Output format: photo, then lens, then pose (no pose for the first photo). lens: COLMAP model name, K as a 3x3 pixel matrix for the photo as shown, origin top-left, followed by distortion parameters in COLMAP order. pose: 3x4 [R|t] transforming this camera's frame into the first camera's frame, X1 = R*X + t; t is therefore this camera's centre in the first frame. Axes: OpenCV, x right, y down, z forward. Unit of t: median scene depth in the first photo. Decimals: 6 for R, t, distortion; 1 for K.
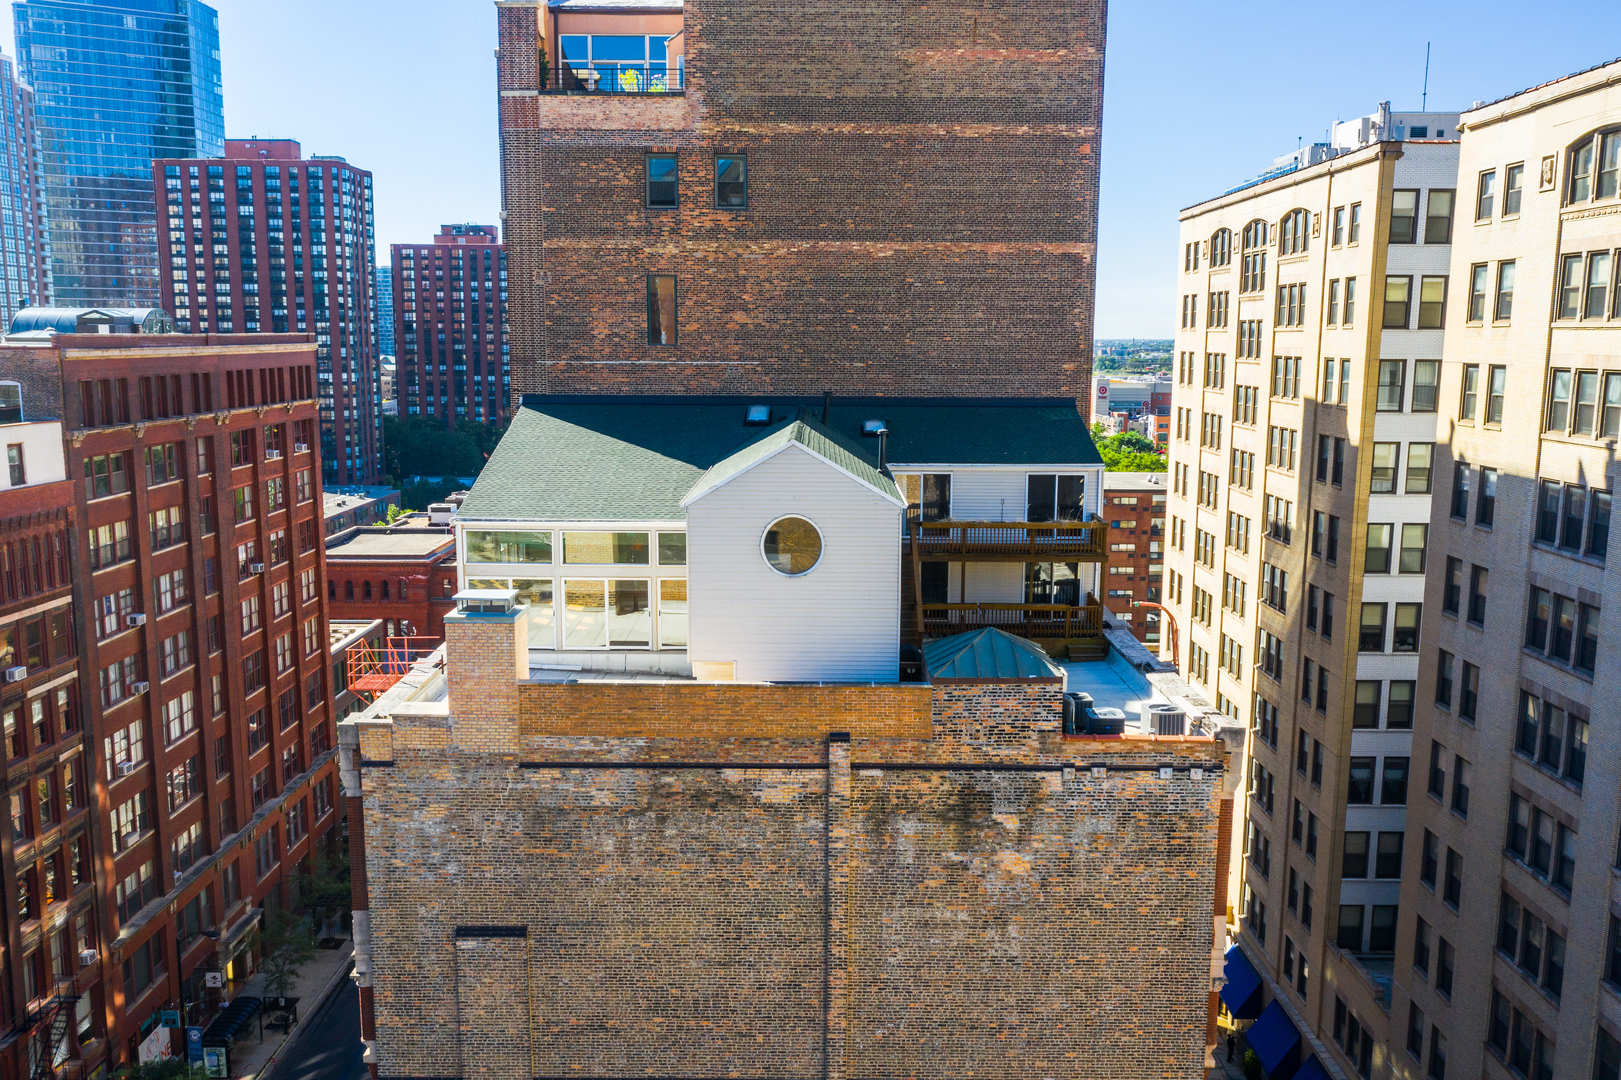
lens RADIAL K [[1293.9, 0, 794.7], [0, 1293.9, 546.8], [0, 0, 1]] dist [0.002937, -0.004274]
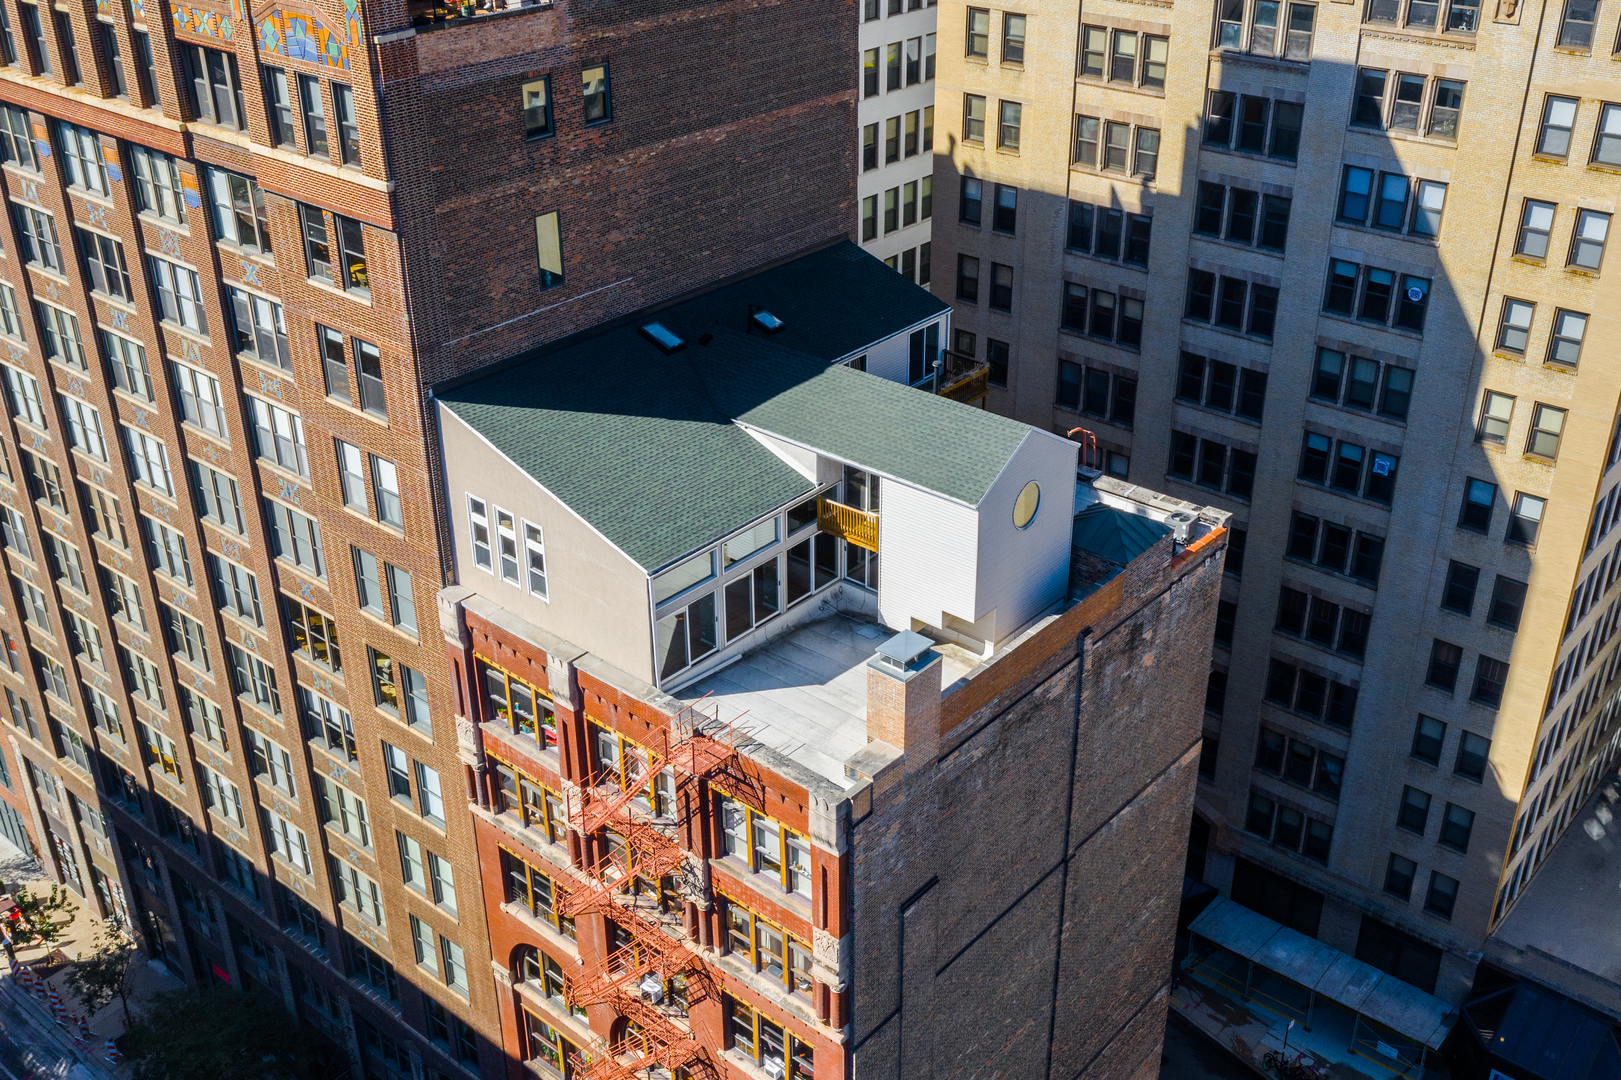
lens RADIAL K [[1679.2, 0, 841.1], [0, 1679.2, 557.4], [0, 0, 1]] dist [0.004745, 0.000000]
pose [[0.626543, -0.378869, 0.681104, -0.843766], [0.124704, 0.911370, 0.392242, -0.418449], [-0.769346, -0.160820, 0.618259, 0.097027]]
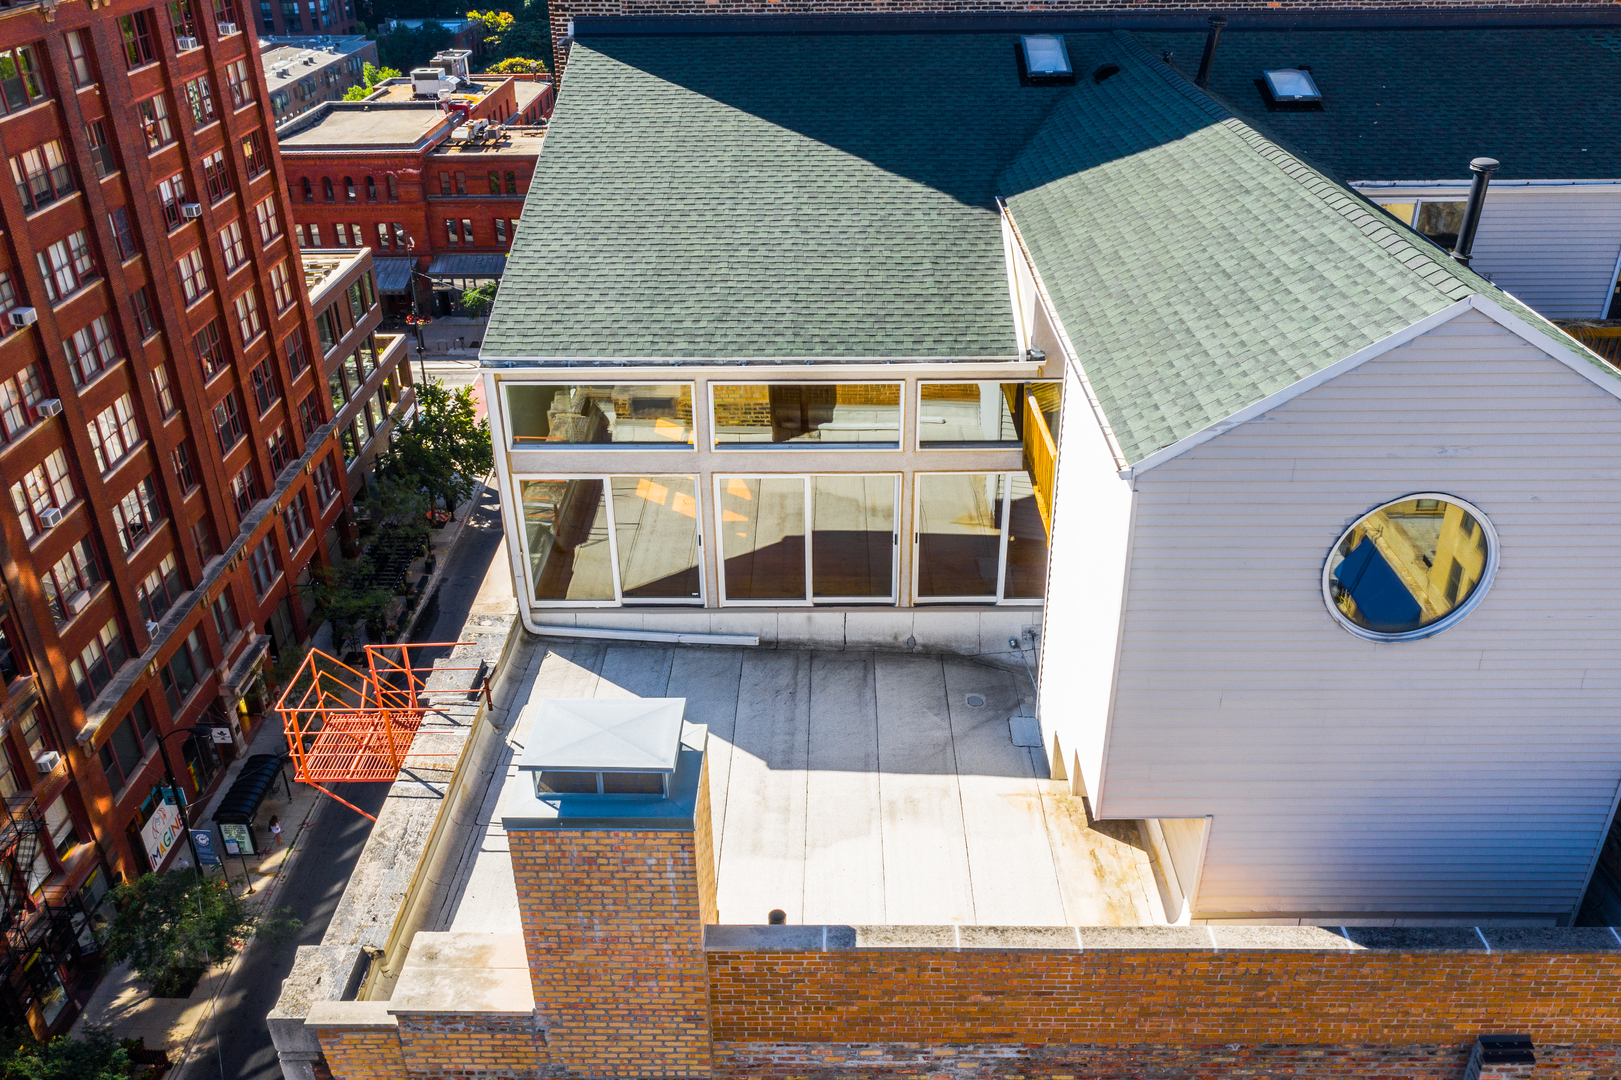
lens RADIAL K [[1293.9, 0, 802.0], [0, 1293.9, 549.7], [0, 0, 1]] dist [0.002937, -0.004274]
pose [[0.999882, -0.014062, -0.006183, -0.120995], [0.015329, 0.939725, 0.341586, -0.094272], [0.001007, -0.341641, 0.939830, 0.451094]]
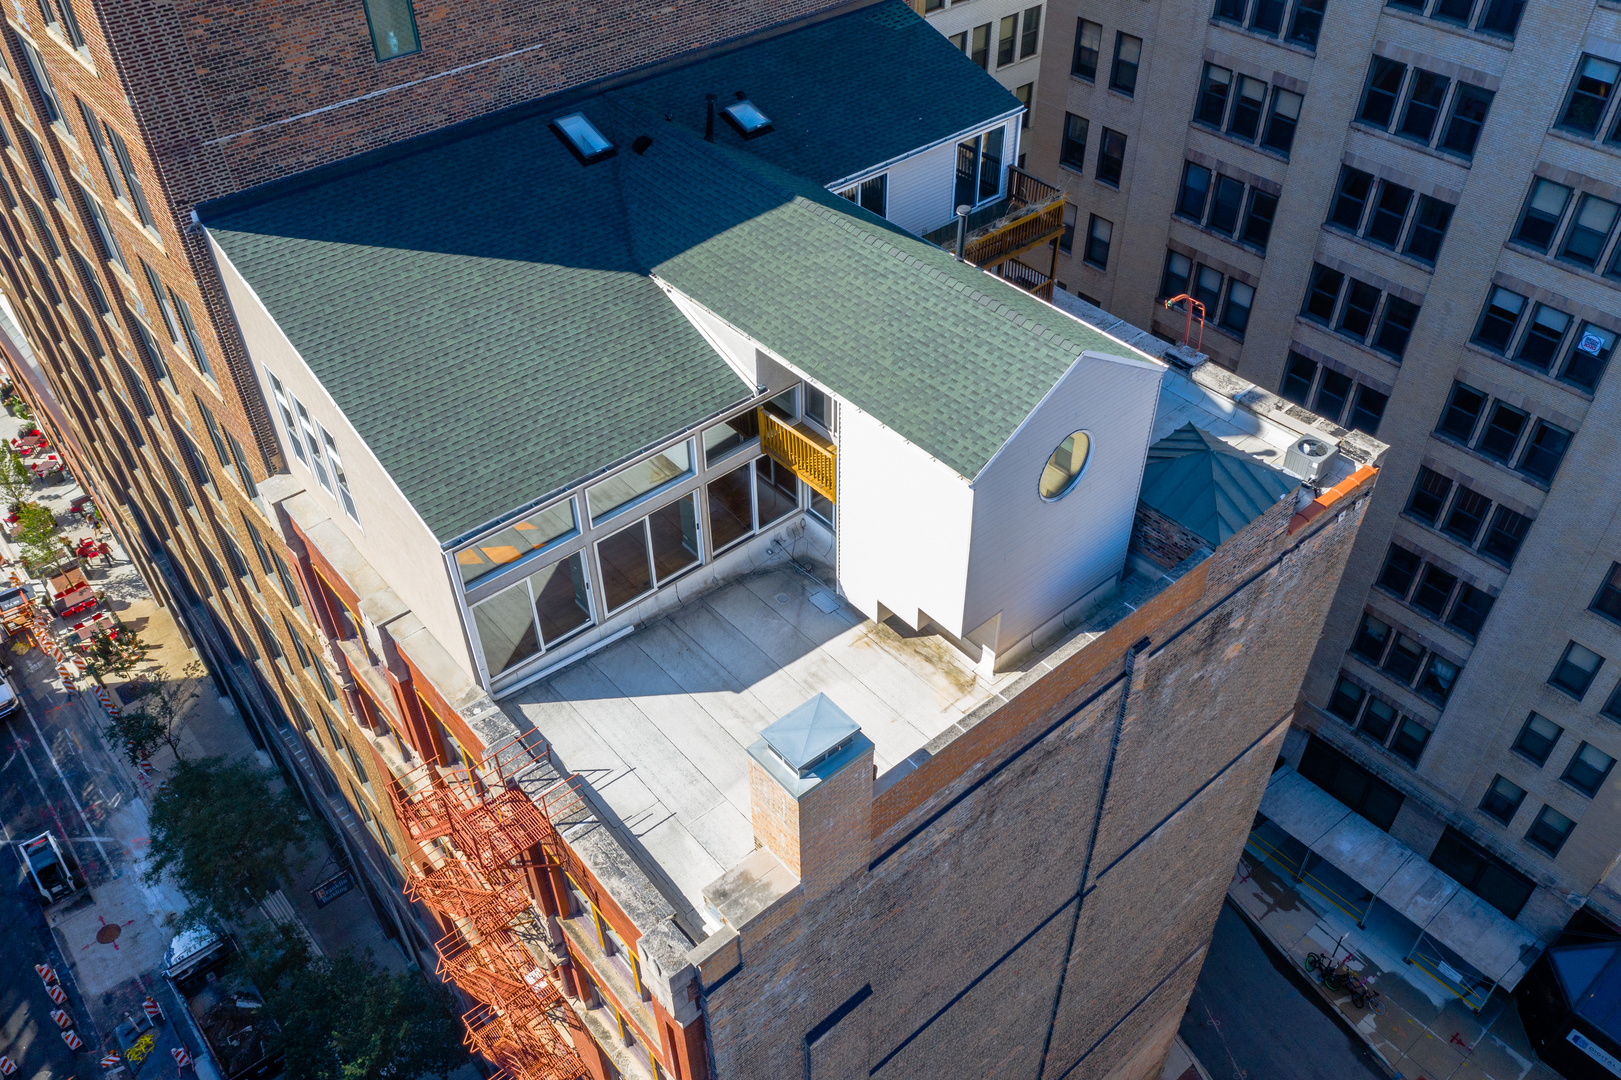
lens RADIAL K [[1293.9, 0, 806.5], [0, 1293.9, 549.5], [0, 0, 1]] dist [0.002937, -0.004274]
pose [[0.749525, -0.451372, 0.484227, -0.357219], [0.119937, 0.811976, 0.571235, -0.292347], [-0.651021, -0.370078, 0.662732, 0.393105]]
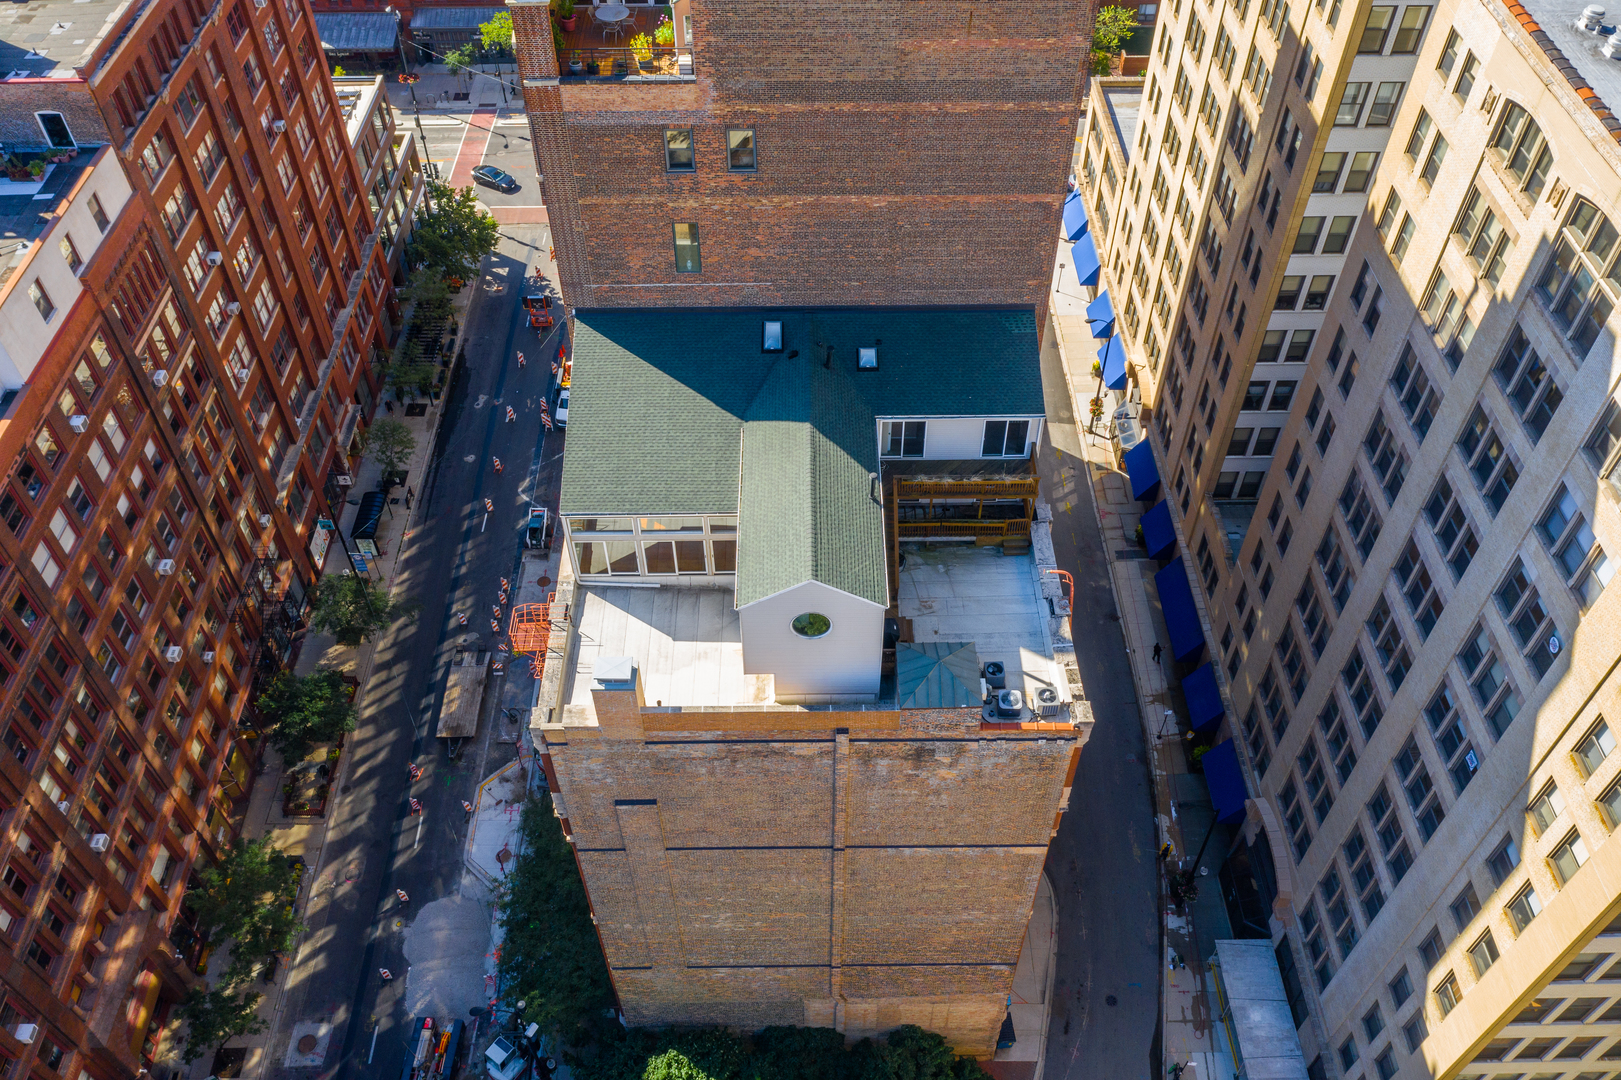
lens RADIAL K [[1293.9, 0, 786.9], [0, 1293.9, 551.1], [0, 0, 1]] dist [0.002937, -0.004274]
pose [[0.999660, -0.025747, -0.004068, -0.014801], [0.022580, 0.777373, 0.628634, -0.699699], [-0.013023, -0.628512, 0.777691, -0.076938]]
